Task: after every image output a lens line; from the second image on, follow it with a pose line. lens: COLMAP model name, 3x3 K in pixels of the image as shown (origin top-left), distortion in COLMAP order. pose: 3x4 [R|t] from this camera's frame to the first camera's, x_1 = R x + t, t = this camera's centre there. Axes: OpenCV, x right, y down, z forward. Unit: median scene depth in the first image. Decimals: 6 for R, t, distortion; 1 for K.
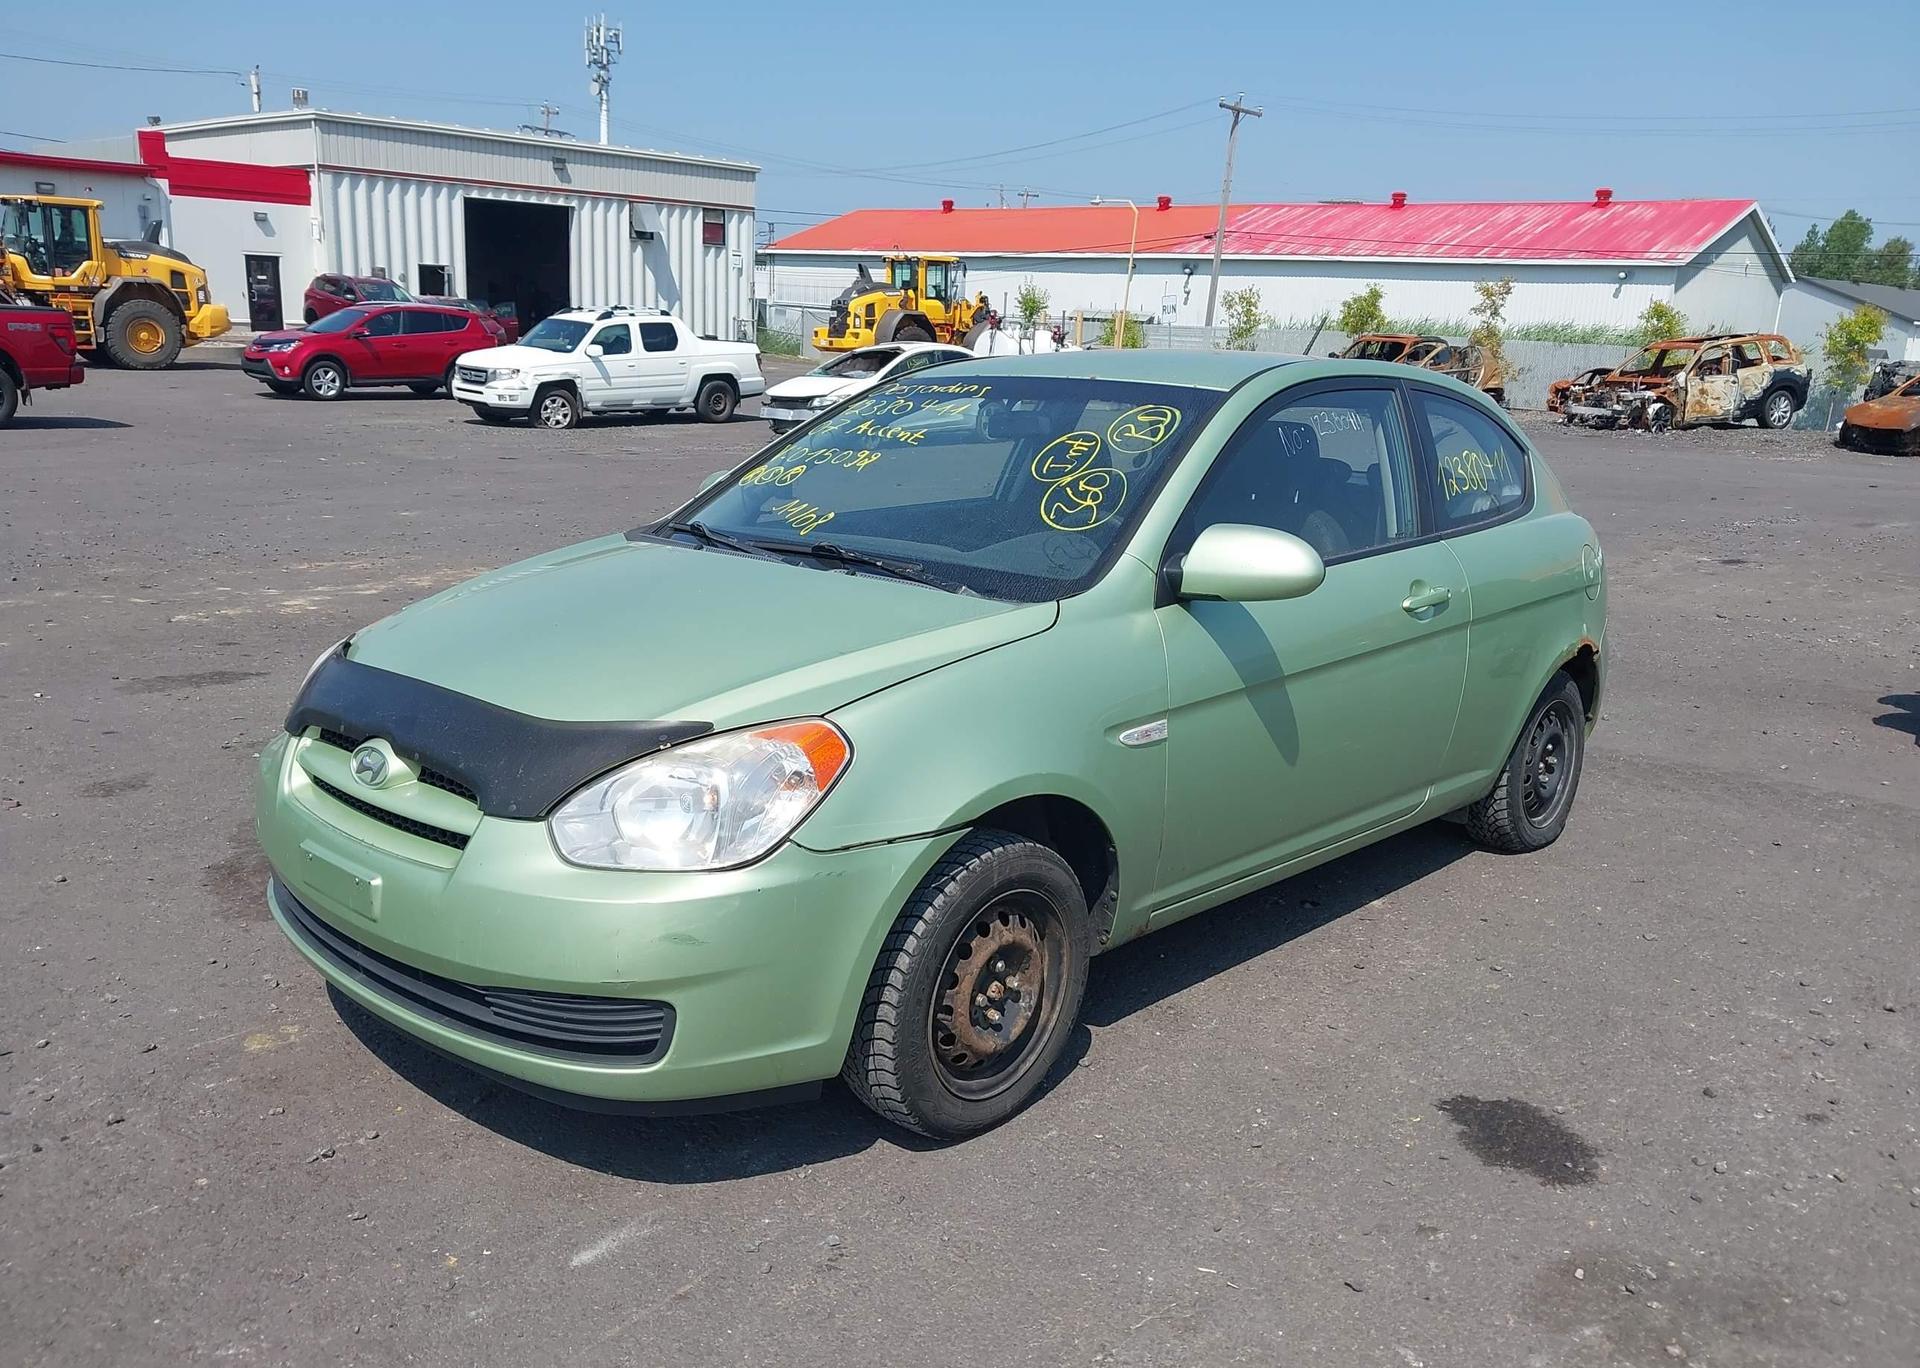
lens RADIAL K [[1513.9, 0, 965.1], [0, 1513.9, 701.9], [0, 0, 1]] dist [0.009119, -0.025170]
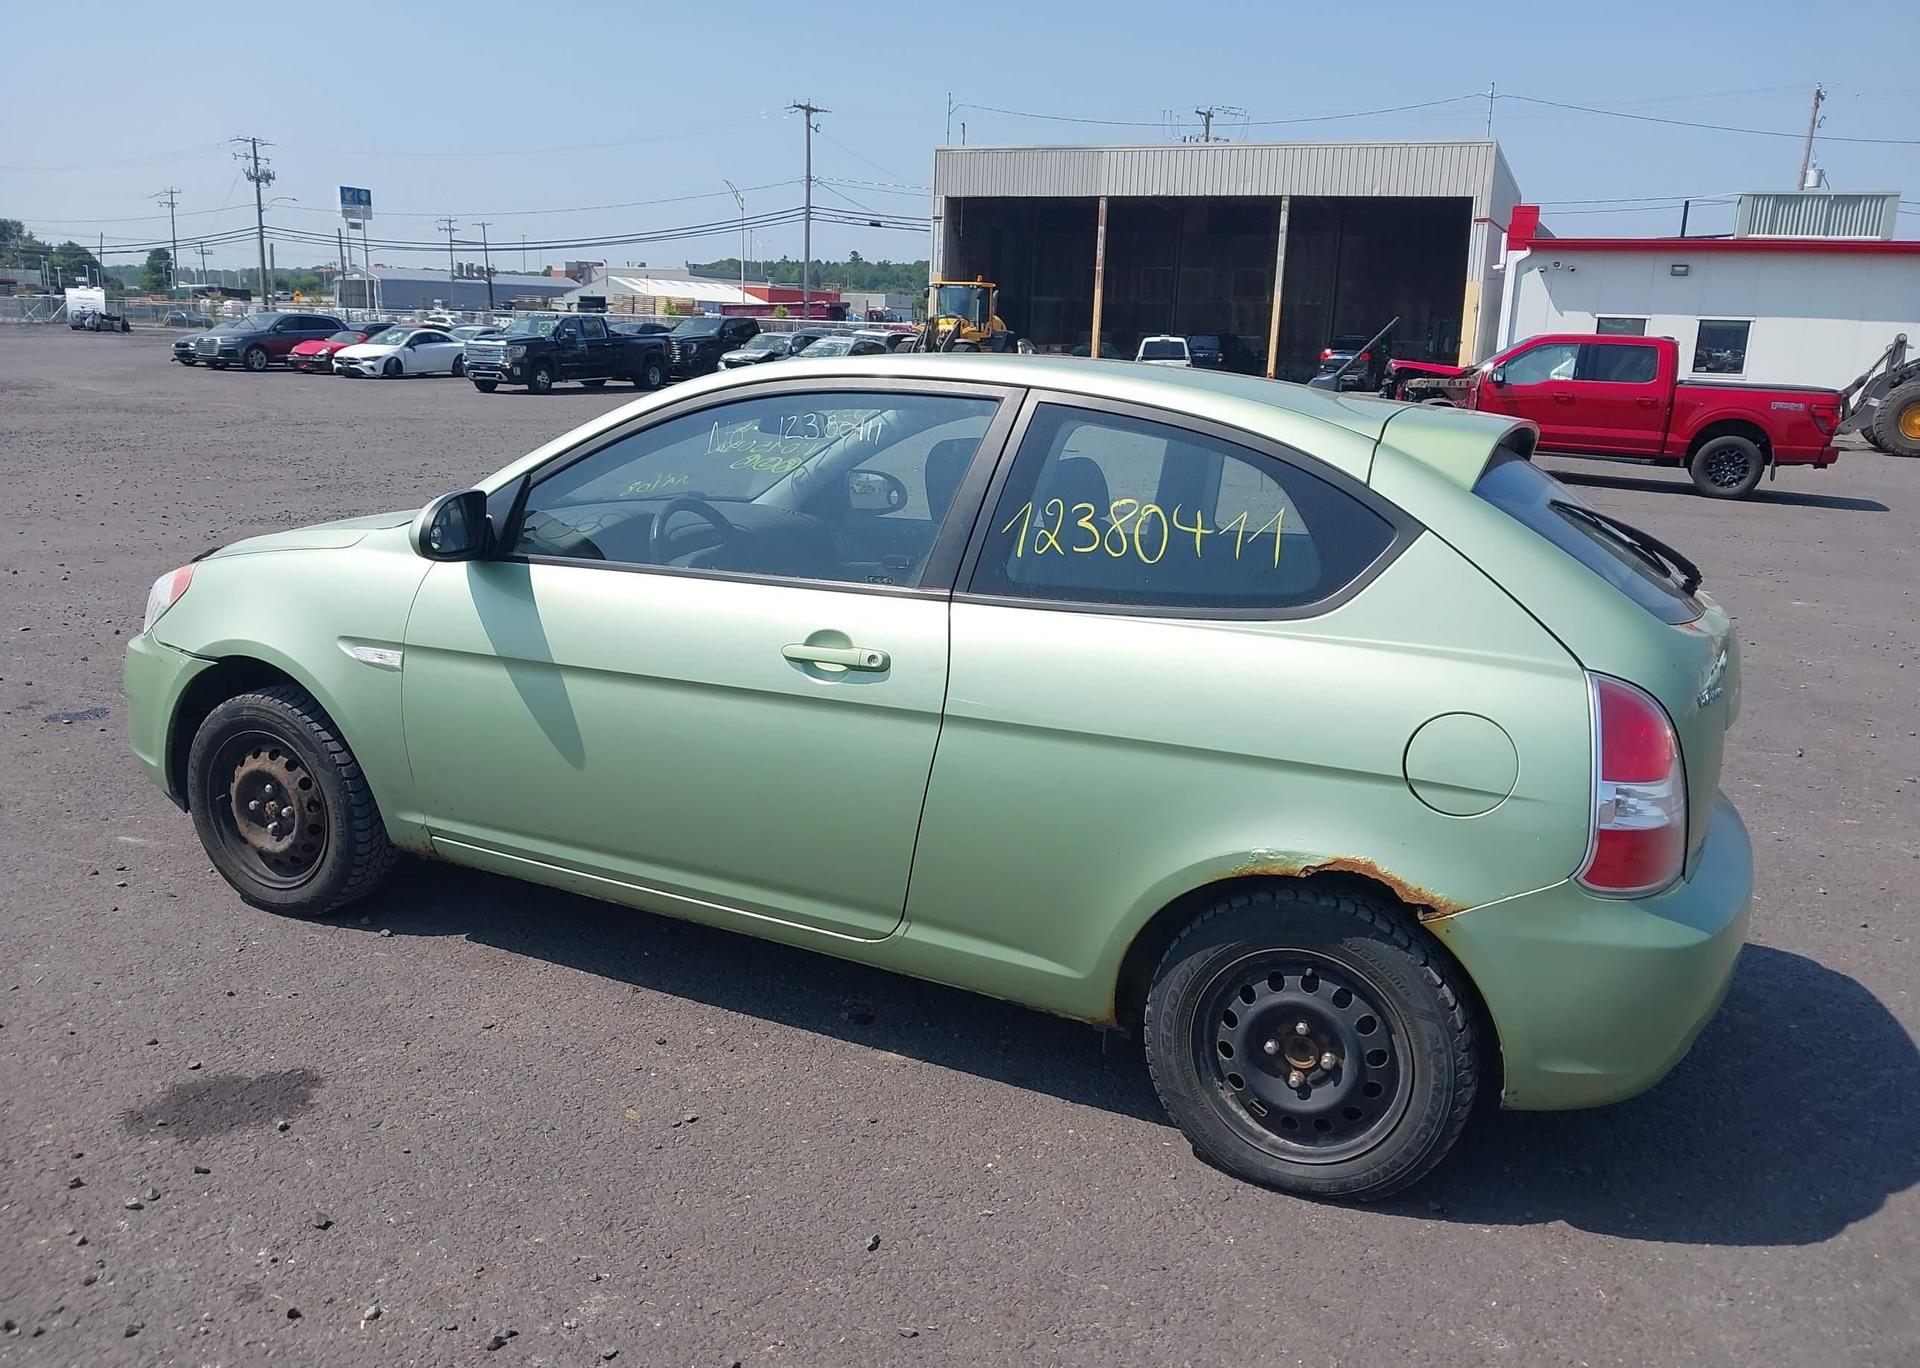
lens RADIAL K [[1512.3, 0, 960.0], [0, 1512.3, 684.0], [0, 0, 1]] dist [0.047142, -0.100155]
pose [[0.309826, 0.185870, -0.932448, 0.117066], [-0.255898, 0.960820, 0.106497, -0.017092], [0.915709, 0.205616, 0.345251, 0.087755]]
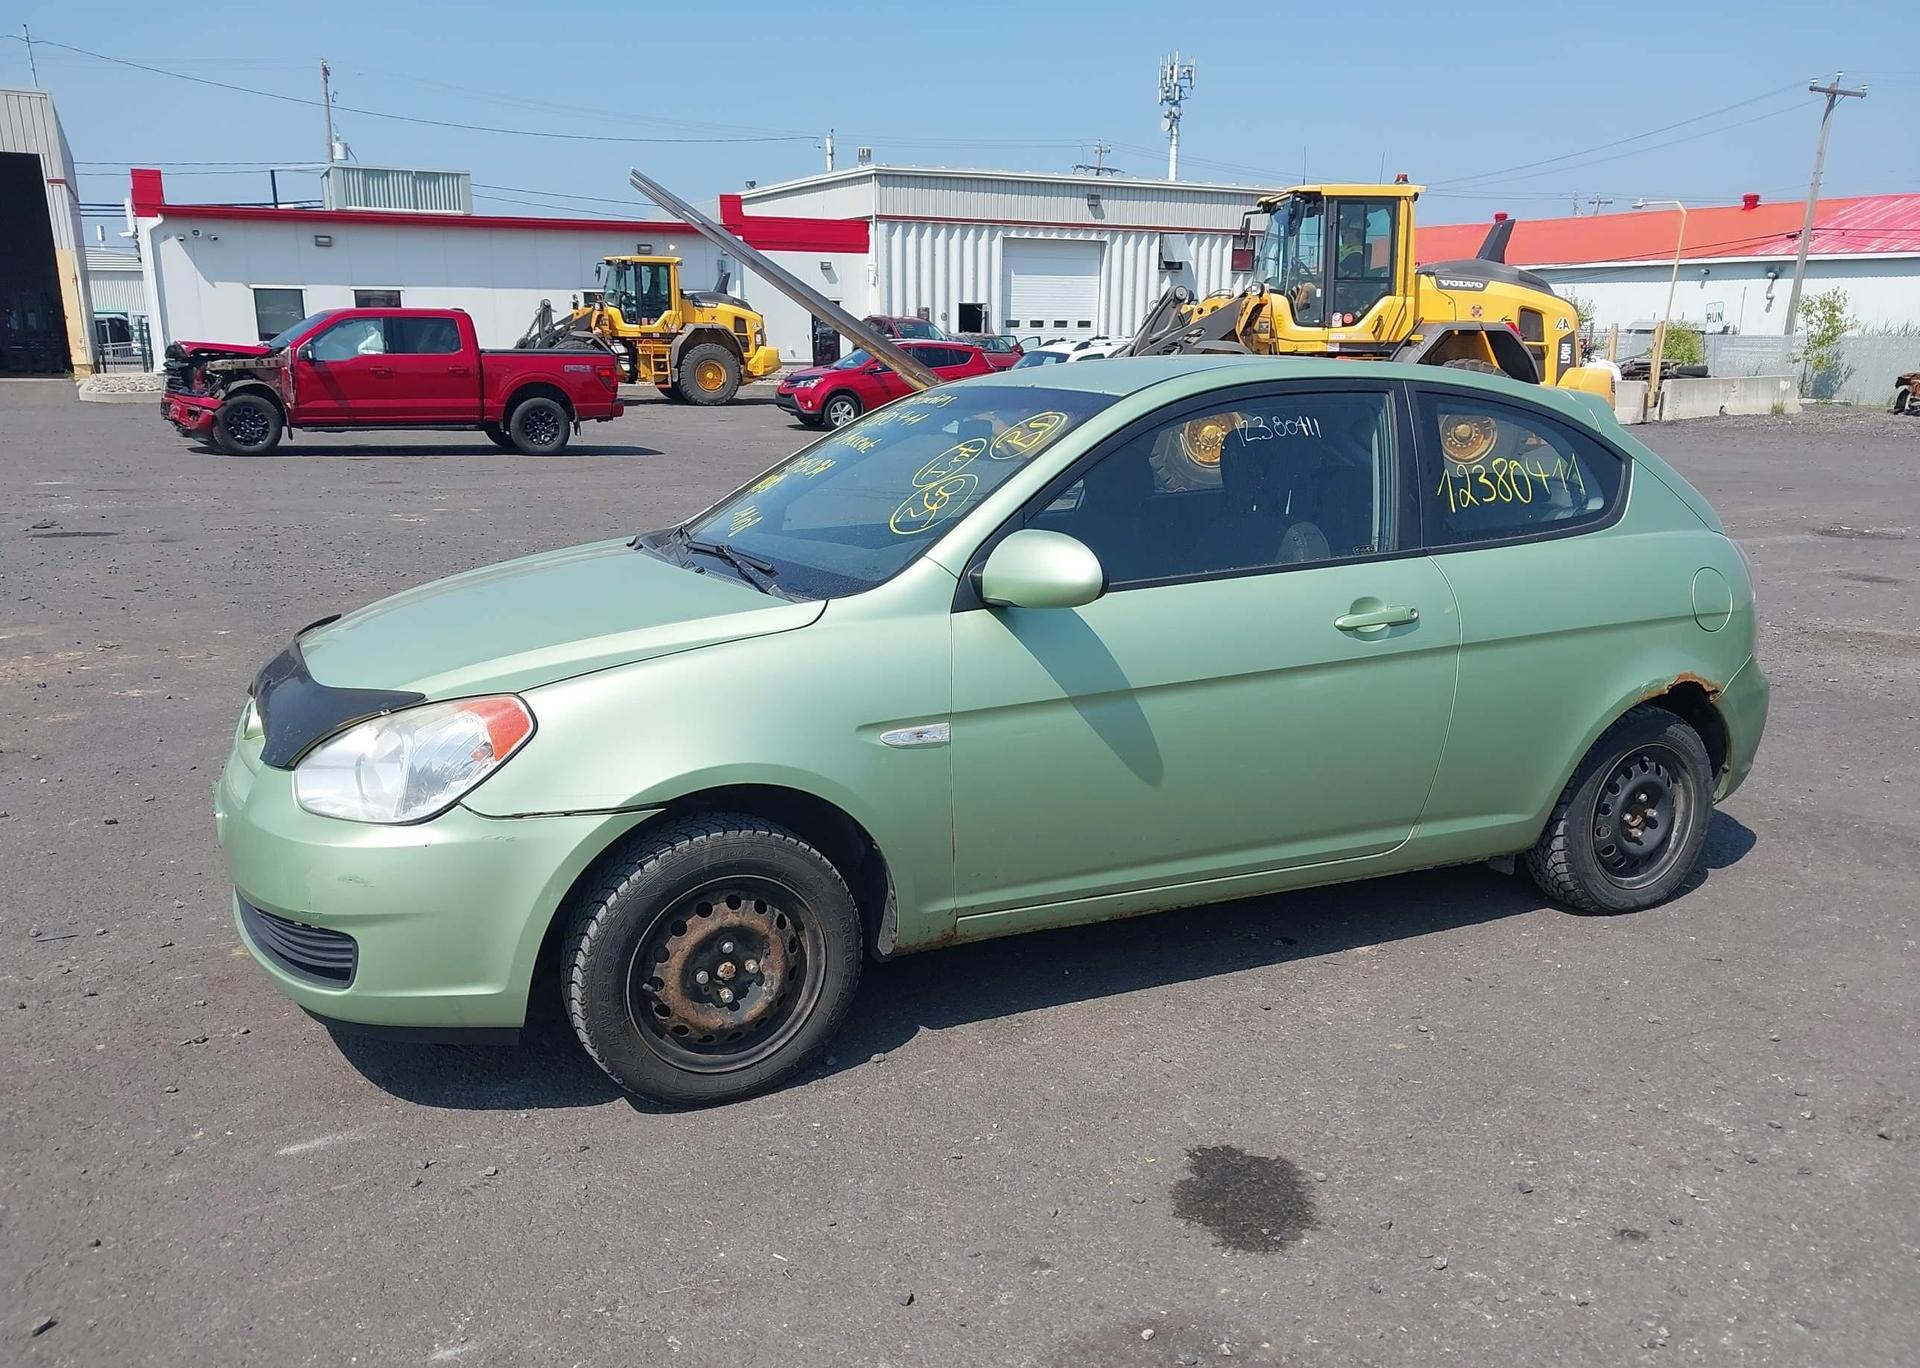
lens RADIAL K [[1513.9, 0, 965.1], [0, 1513.9, 701.9], [0, 0, 1]] dist [0.009119, -0.025170]
pose [[0.937256, 0.050030, -0.345034, 0.042963], [-0.055851, 0.998415, -0.006946, 0.000357], [0.344140, 0.025780, 0.938564, 0.006116]]
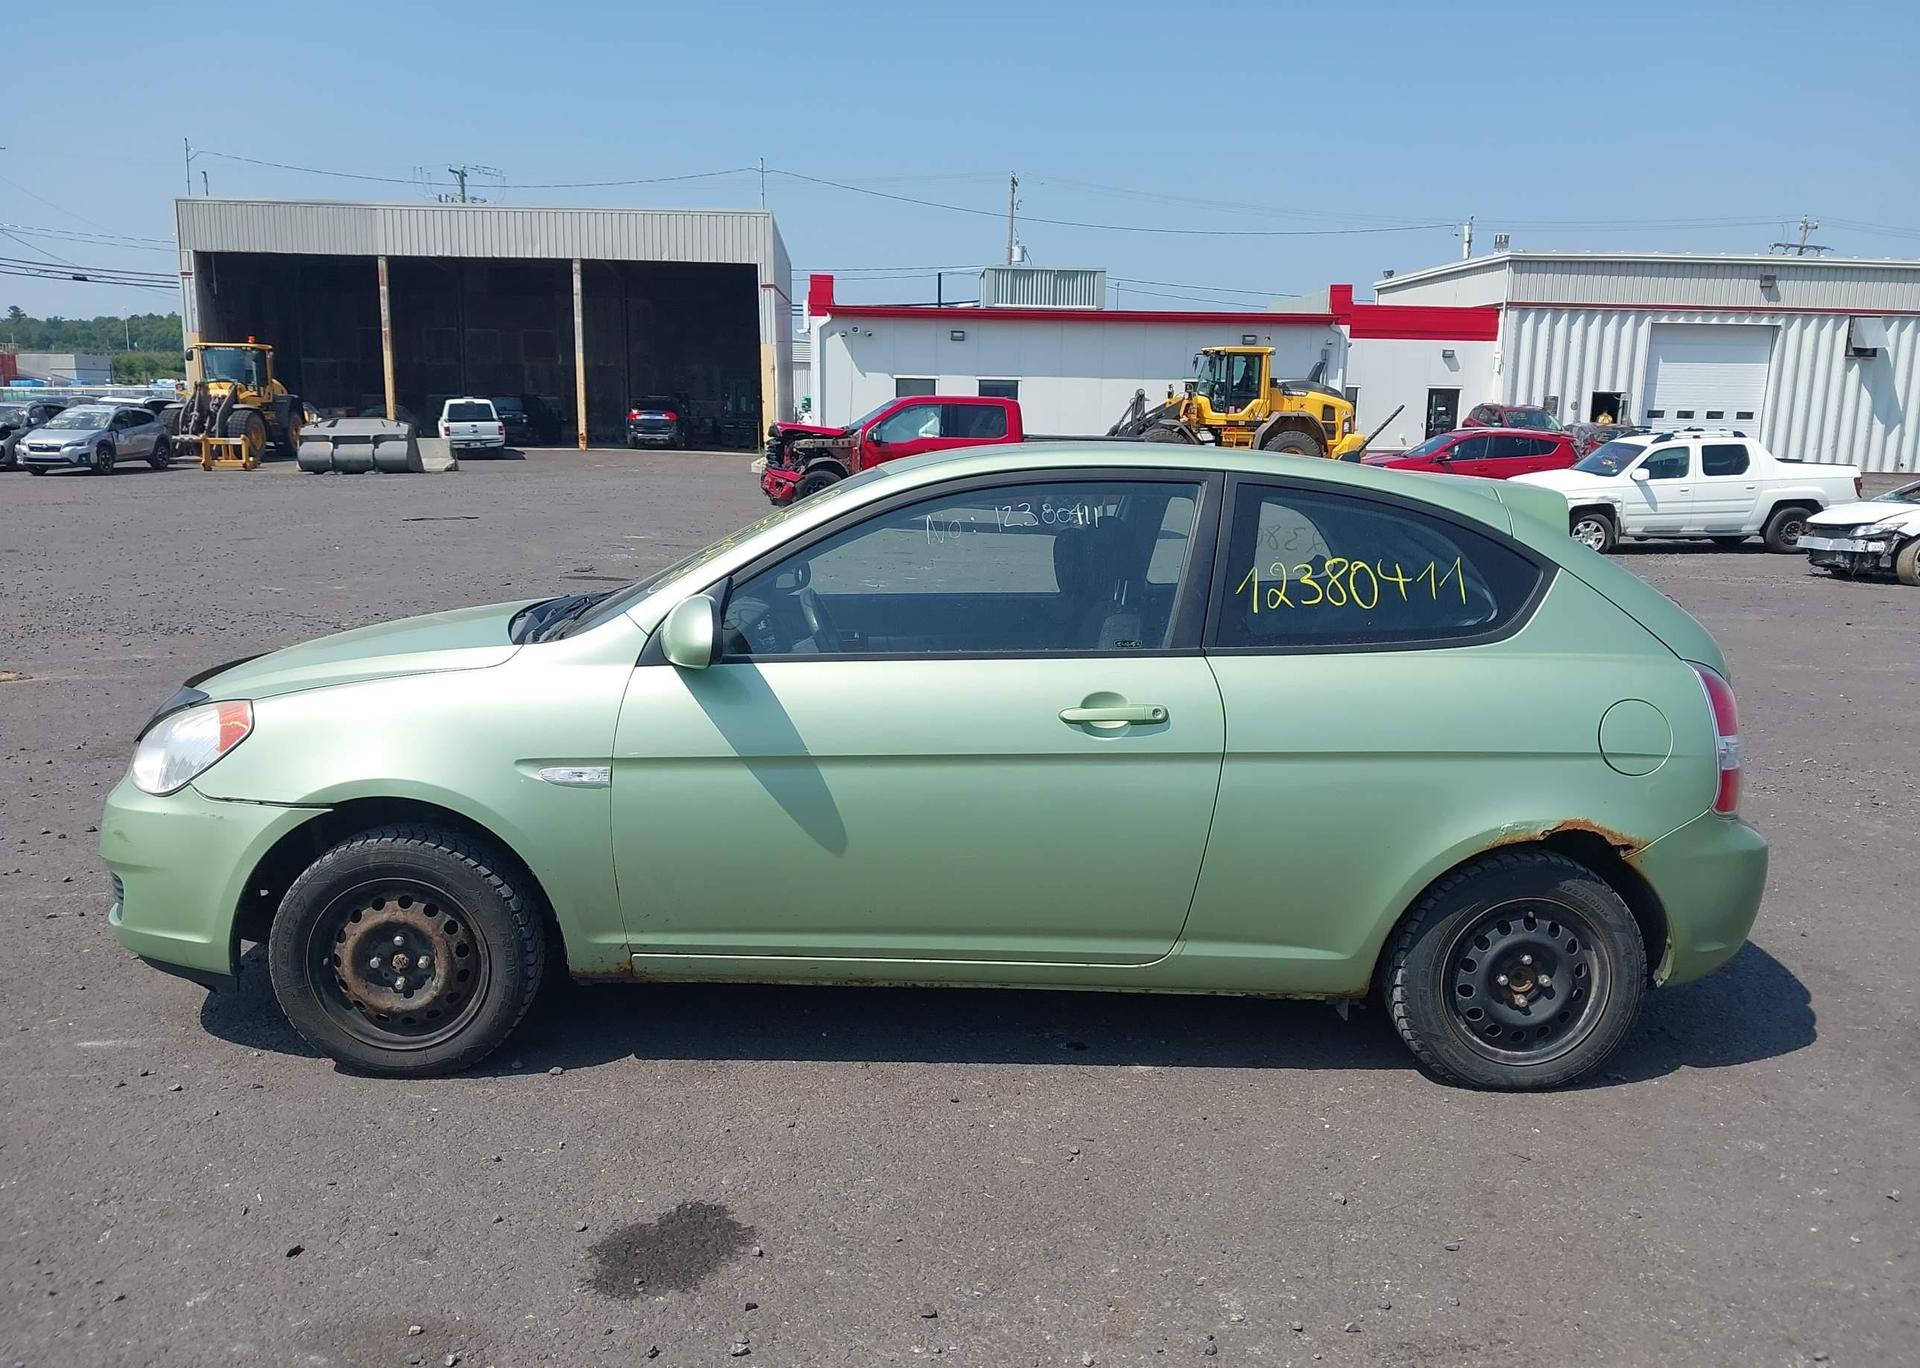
lens RADIAL K [[1512.3, 0, 960.0], [0, 1512.3, 684.0], [0, 0, 1]] dist [0.047142, -0.100155]
pose [[0.710863, 0.097222, -0.696579, 0.094088], [-0.162416, 0.986323, -0.028085, -0.005114], [0.684321, 0.133100, 0.716930, 0.033954]]
